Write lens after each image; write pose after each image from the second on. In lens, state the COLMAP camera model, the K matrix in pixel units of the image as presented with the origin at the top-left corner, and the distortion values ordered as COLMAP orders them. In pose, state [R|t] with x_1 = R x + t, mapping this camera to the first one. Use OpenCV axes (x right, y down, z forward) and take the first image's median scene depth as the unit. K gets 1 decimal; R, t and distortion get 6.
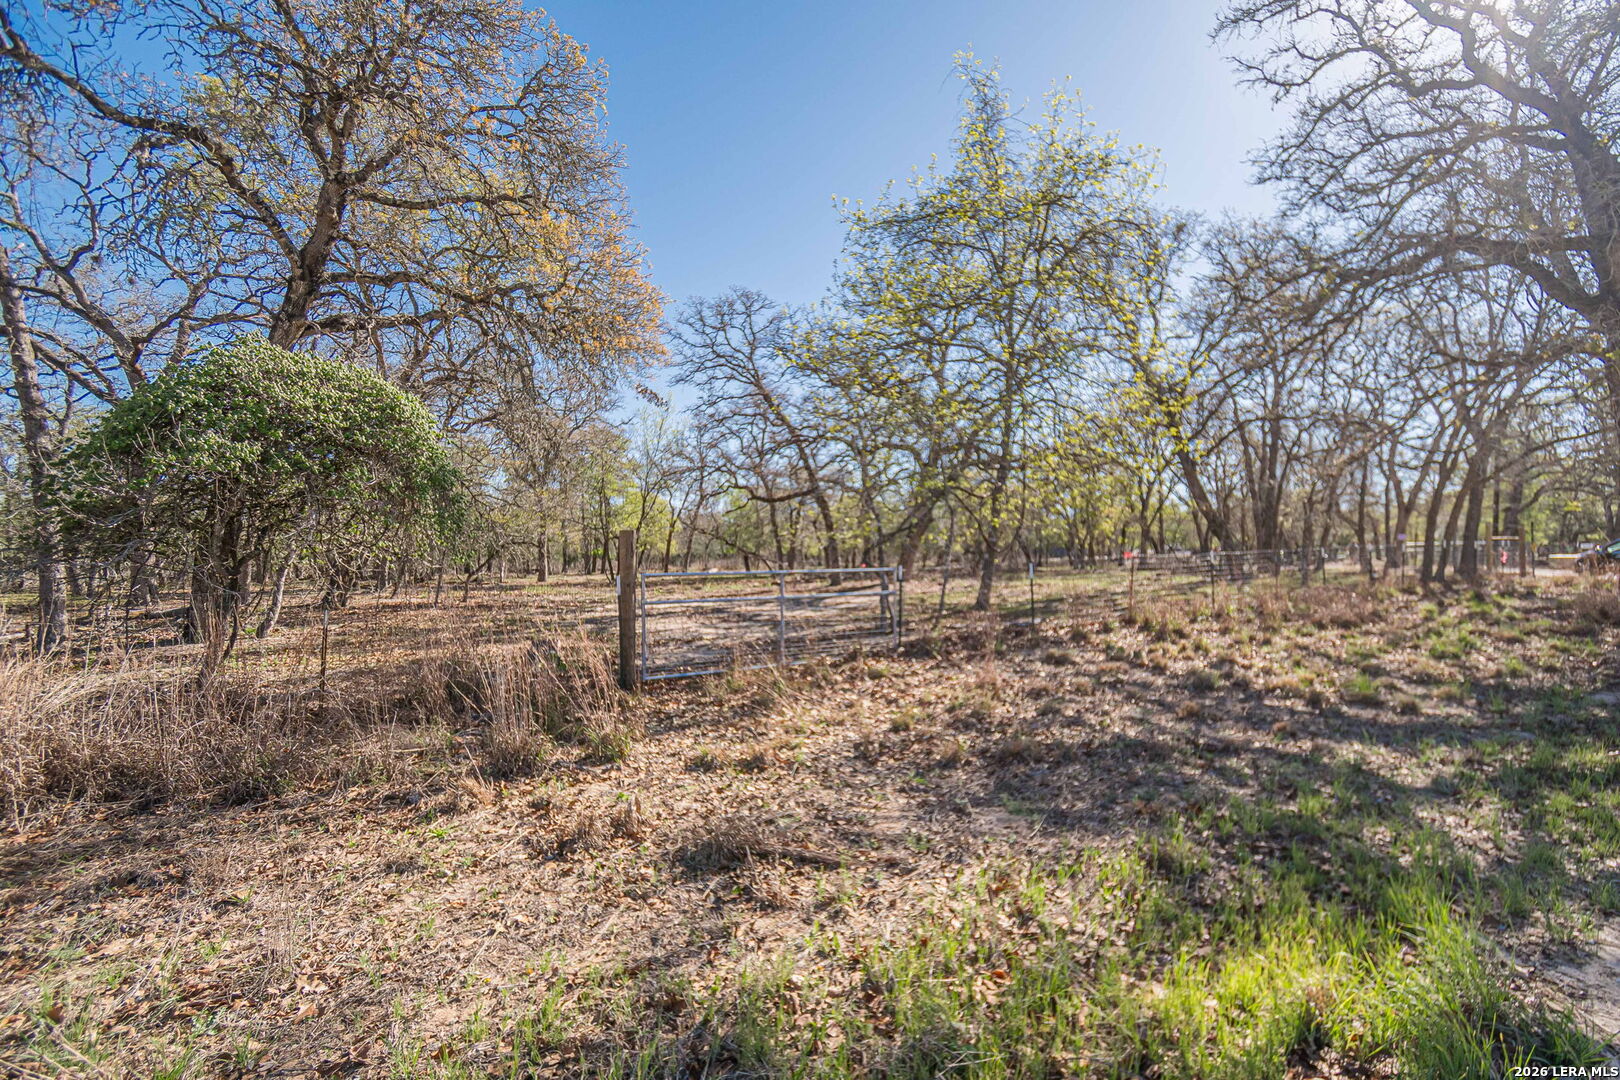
lens RADIAL K [[716.0, 0, 862.8], [0, 716.0, 574.9], [0, 0, 1]] dist [0.014191, 0.000430]
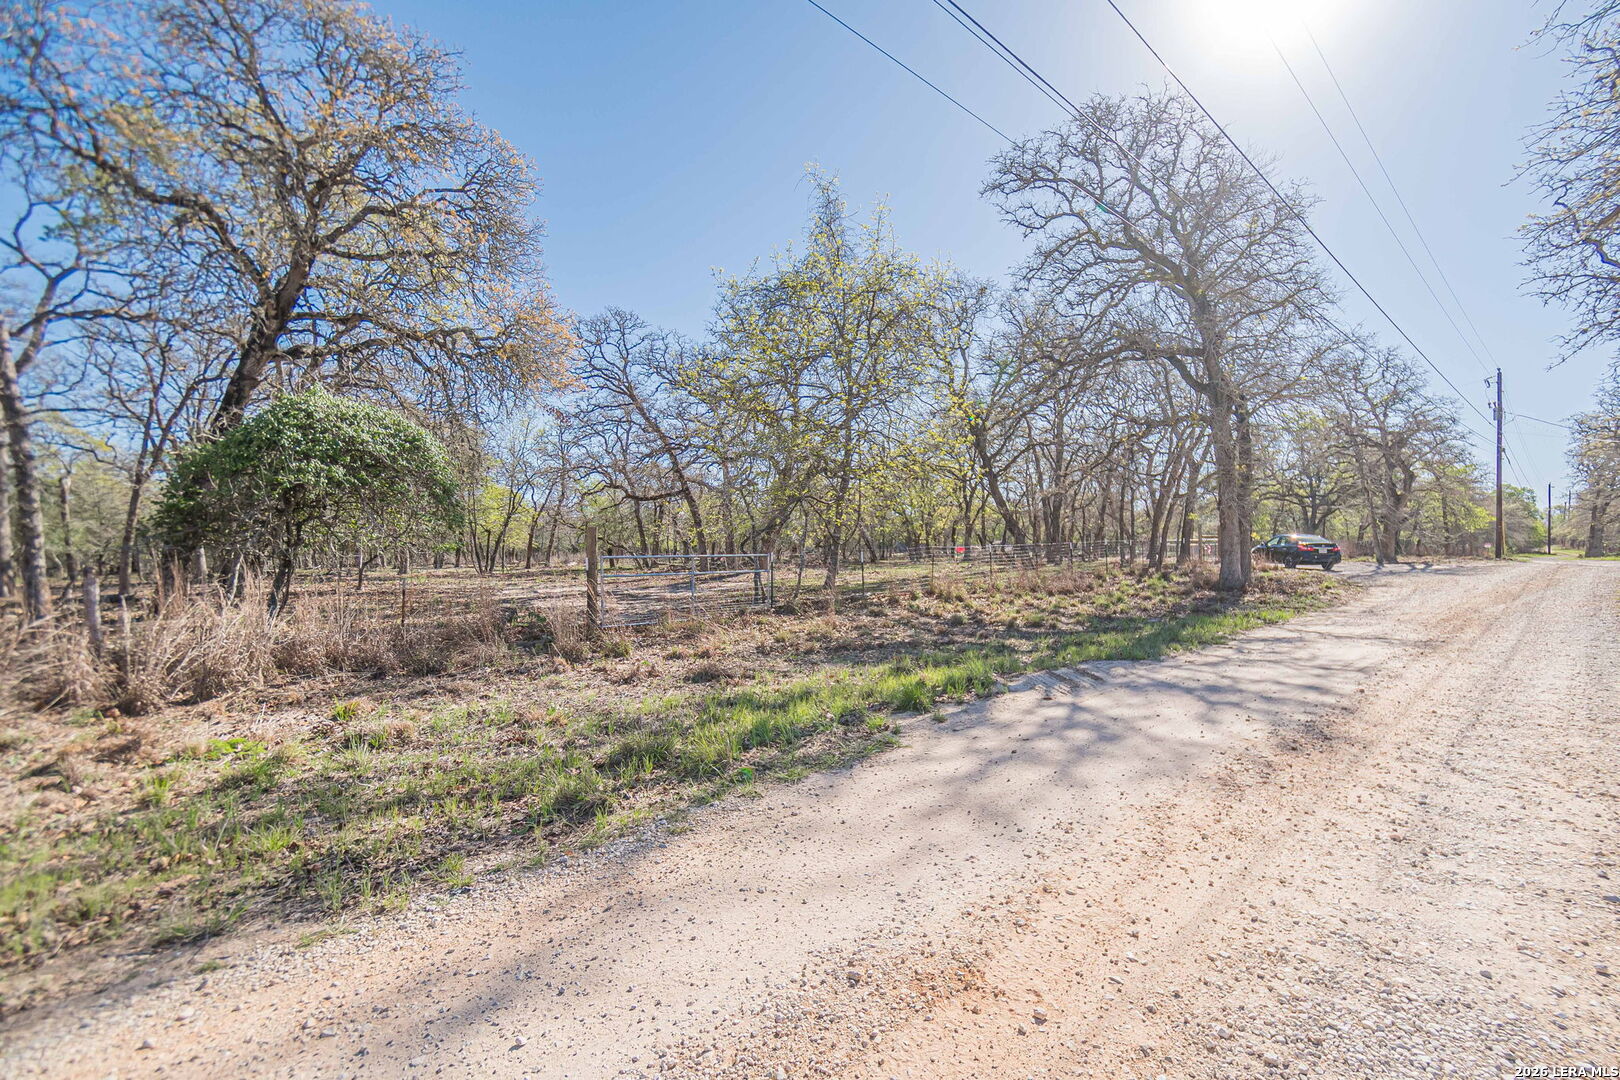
lens RADIAL K [[716.0, 0, 862.8], [0, 716.0, 574.9], [0, 0, 1]] dist [0.014191, 0.000430]
pose [[0.978624, -0.005806, 0.205574, -0.042950], [0.004577, 0.999969, 0.006454, 0.015602], [-0.205605, -0.005375, 0.978620, -0.297599]]
